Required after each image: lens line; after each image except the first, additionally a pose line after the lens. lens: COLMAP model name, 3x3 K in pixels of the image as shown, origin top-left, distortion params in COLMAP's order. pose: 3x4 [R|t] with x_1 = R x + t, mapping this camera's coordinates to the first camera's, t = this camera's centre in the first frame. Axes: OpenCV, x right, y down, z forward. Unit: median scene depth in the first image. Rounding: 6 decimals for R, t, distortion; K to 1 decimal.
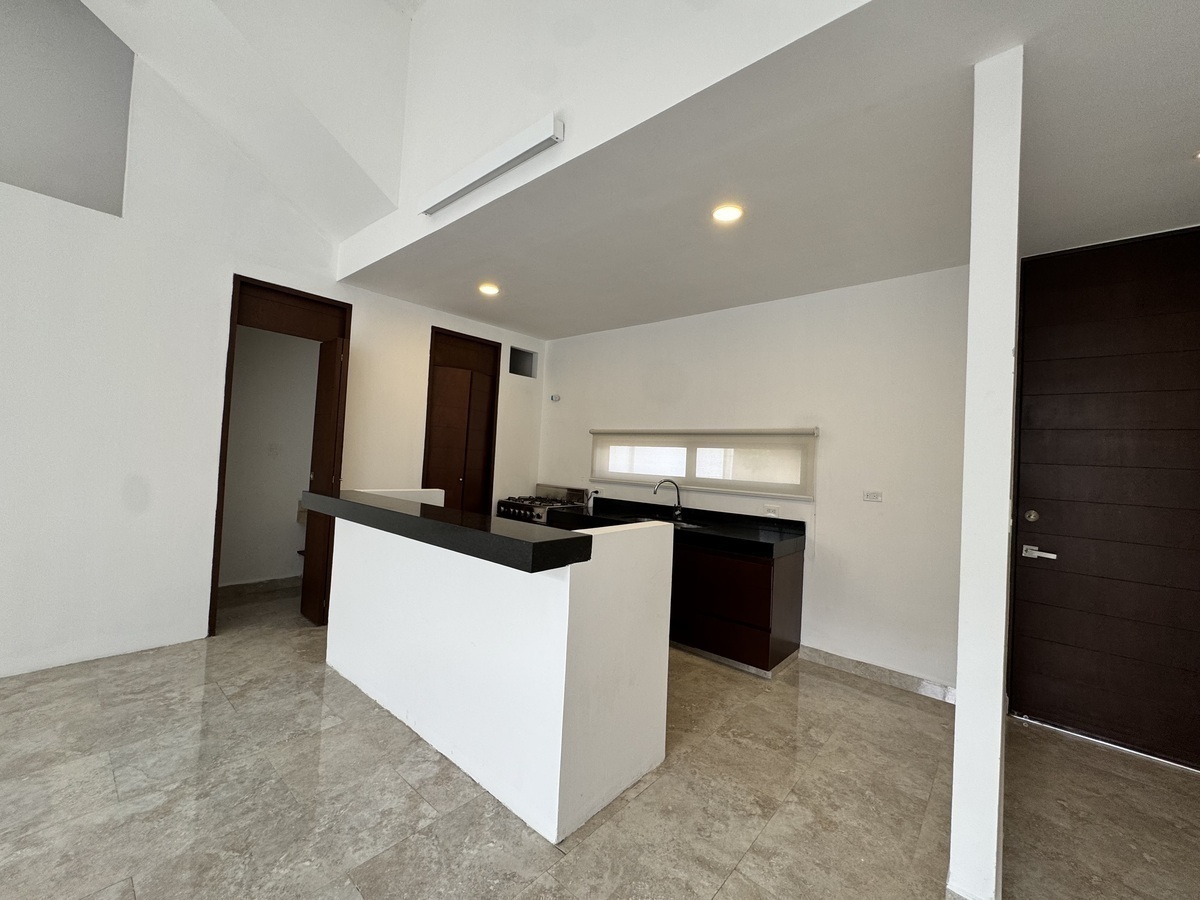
lens RADIAL K [[480.4, 0, 599.9], [0, 480.4, 450.3], [0, 0, 1]] dist [-0.002831, 0.000164]
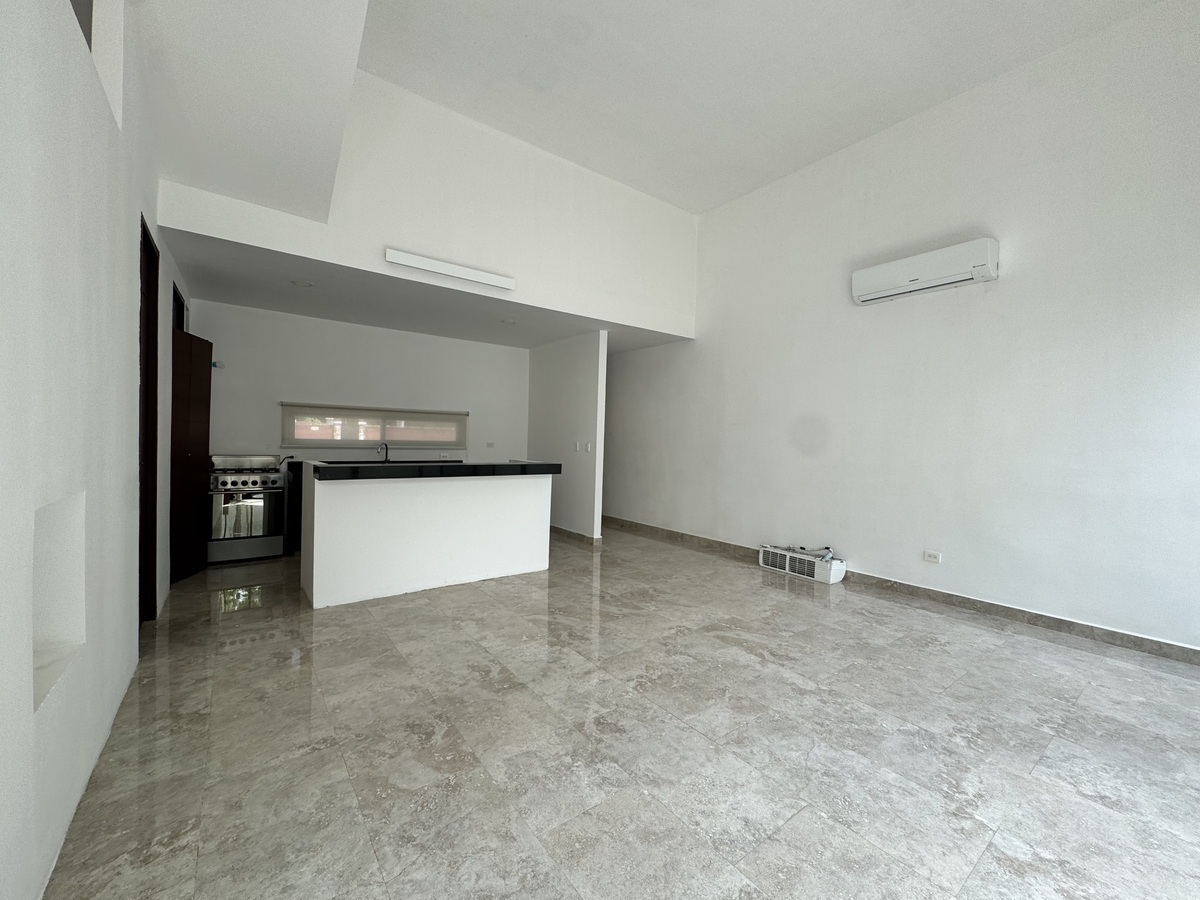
lens RADIAL K [[480.4, 0, 598.9], [0, 480.4, 448.9], [0, 0, 1]] dist [-0.002831, 0.000164]
pose [[0.208484, -0.065267, 0.975846, -2.254290], [-0.032842, 0.996741, 0.073681, -0.095929], [-0.977474, -0.047410, 0.205661, 0.113683]]
